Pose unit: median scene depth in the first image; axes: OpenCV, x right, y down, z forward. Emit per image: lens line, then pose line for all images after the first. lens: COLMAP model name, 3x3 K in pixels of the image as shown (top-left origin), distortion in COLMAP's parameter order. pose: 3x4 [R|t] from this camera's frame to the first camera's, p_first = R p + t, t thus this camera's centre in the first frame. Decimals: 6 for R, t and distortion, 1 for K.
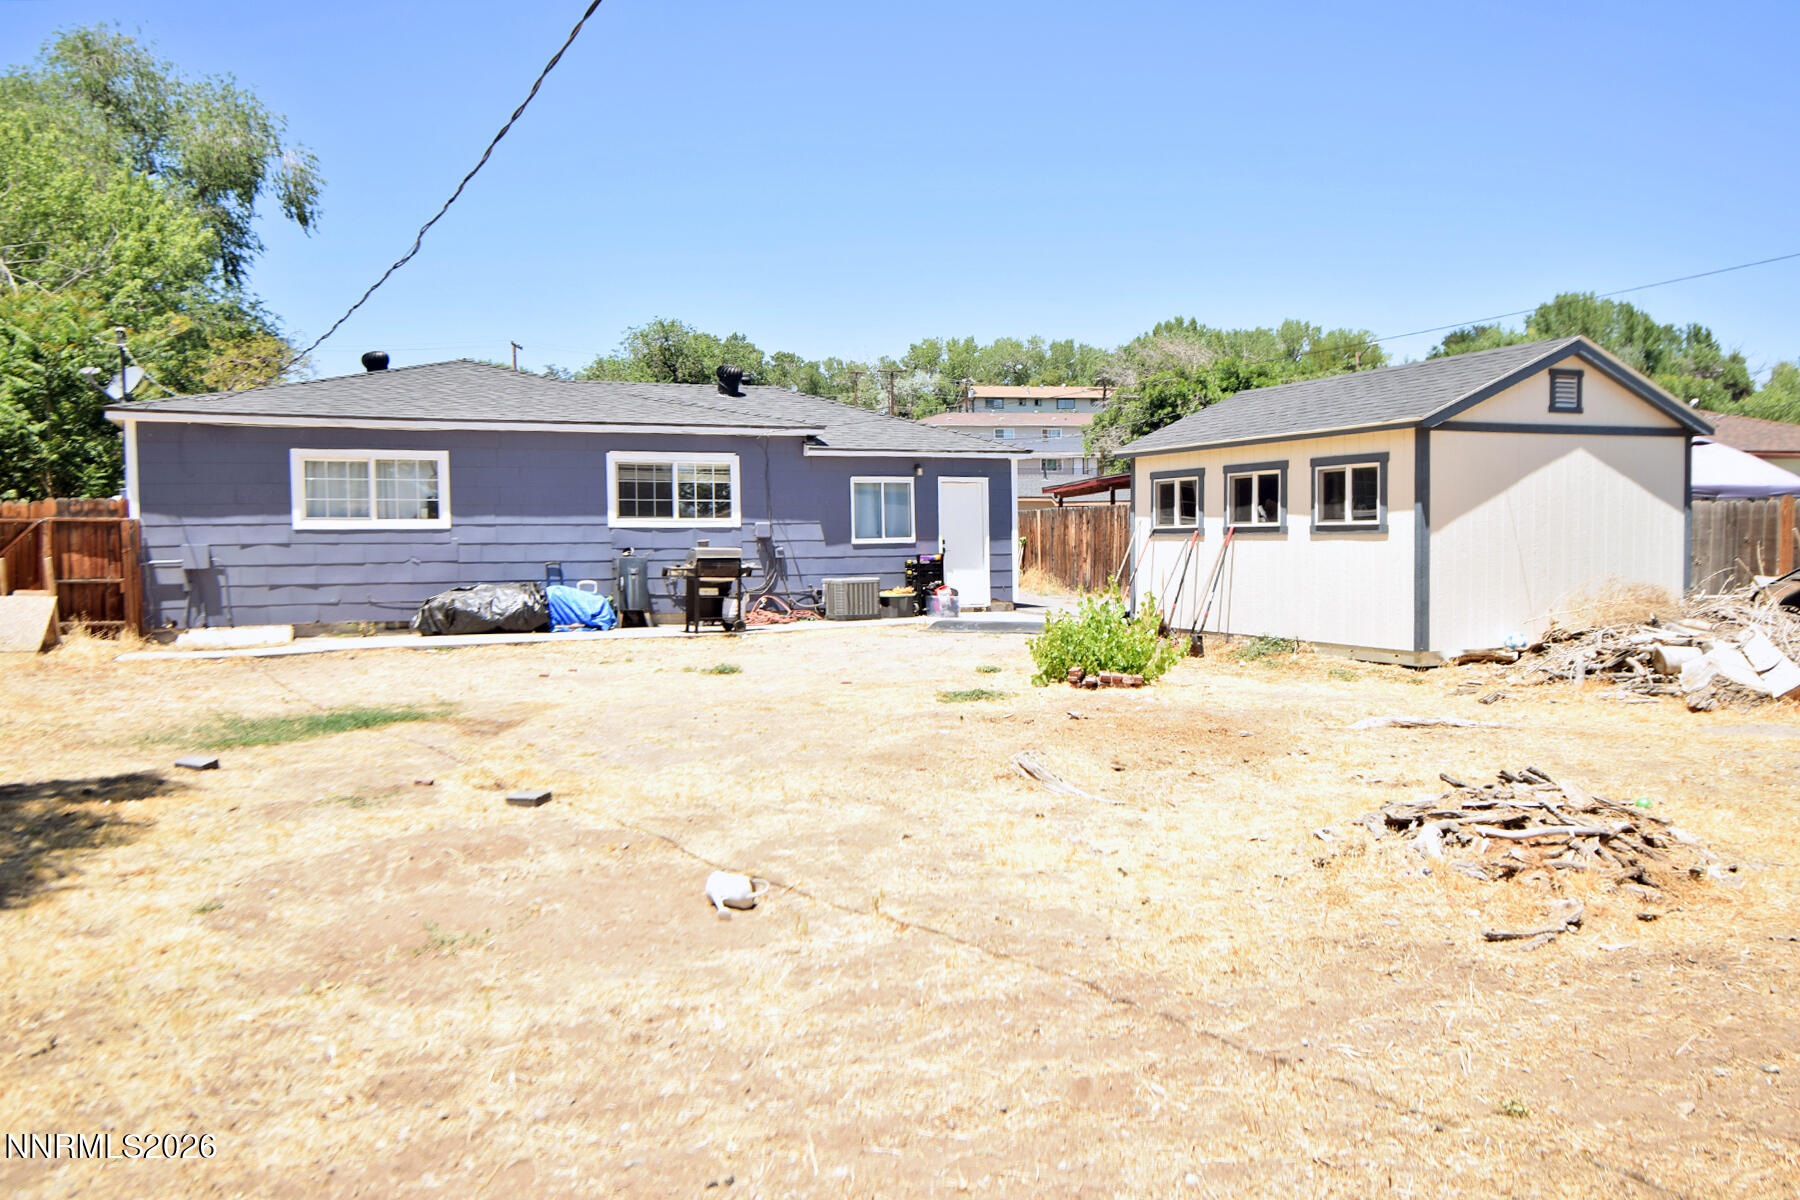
lens RADIAL K [[1358.3, 0, 900.0], [0, 1358.3, 600.0], [0, 0, 1]] dist [0.022740, -0.029054]
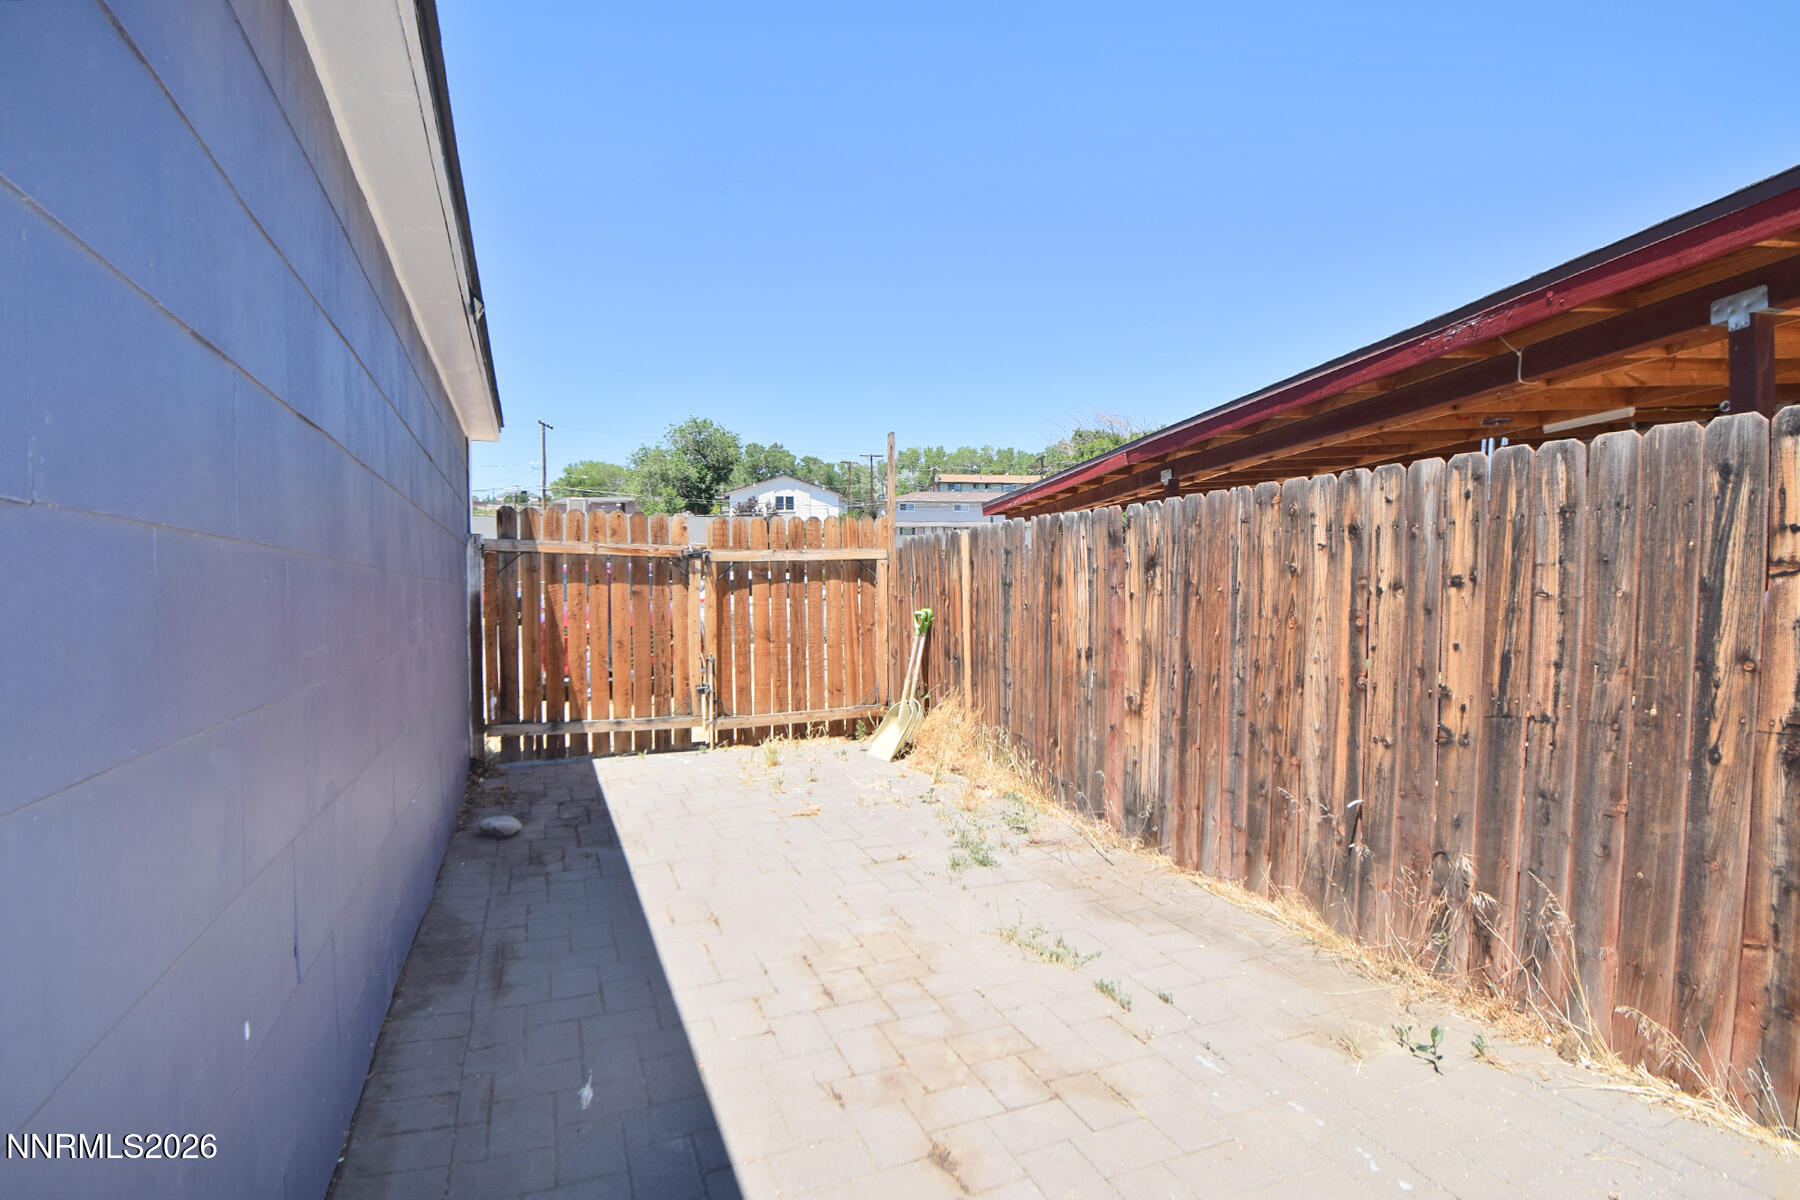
lens RADIAL K [[827.4, 0, 900.0], [0, 827.4, 600.0], [0, 0, 1]] dist [0.035986, -0.033352]
pose [[0.999977, 0.002796, -0.006238, 0.185766], [-0.002973, 0.999590, -0.028486, -0.091768], [0.006156, 0.028504, 0.999575, 1.693779]]
